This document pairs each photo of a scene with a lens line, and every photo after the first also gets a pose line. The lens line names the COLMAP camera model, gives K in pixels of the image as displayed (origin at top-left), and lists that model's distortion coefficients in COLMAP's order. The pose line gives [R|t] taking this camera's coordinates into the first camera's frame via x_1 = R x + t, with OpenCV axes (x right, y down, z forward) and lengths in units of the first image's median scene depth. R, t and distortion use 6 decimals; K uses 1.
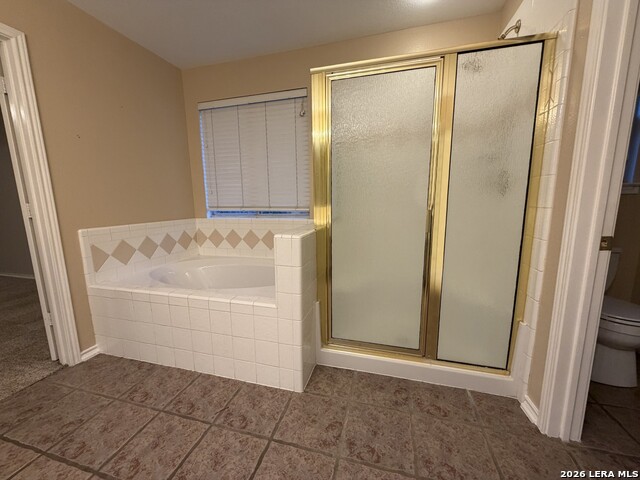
lens RADIAL K [[255.9, 0, 319.5], [0, 255.9, 242.5], [0, 0, 1]] dist [-0.004444, 0.000371]
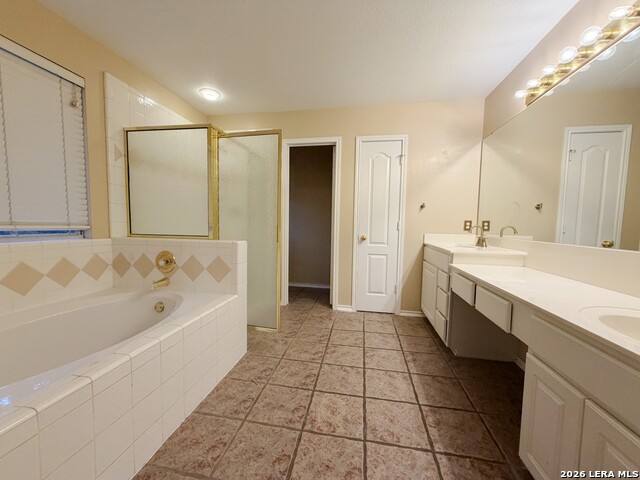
lens RADIAL K [[255.9, 0, 319.3], [0, 255.9, 239.7], [0, 0, 1]] dist [-0.004444, 0.000371]
pose [[-0.100197, -0.060816, 0.993107, -1.490676], [0.140430, 0.987274, 0.074627, -0.081083], [-0.985008, 0.146940, -0.090382, 0.634928]]
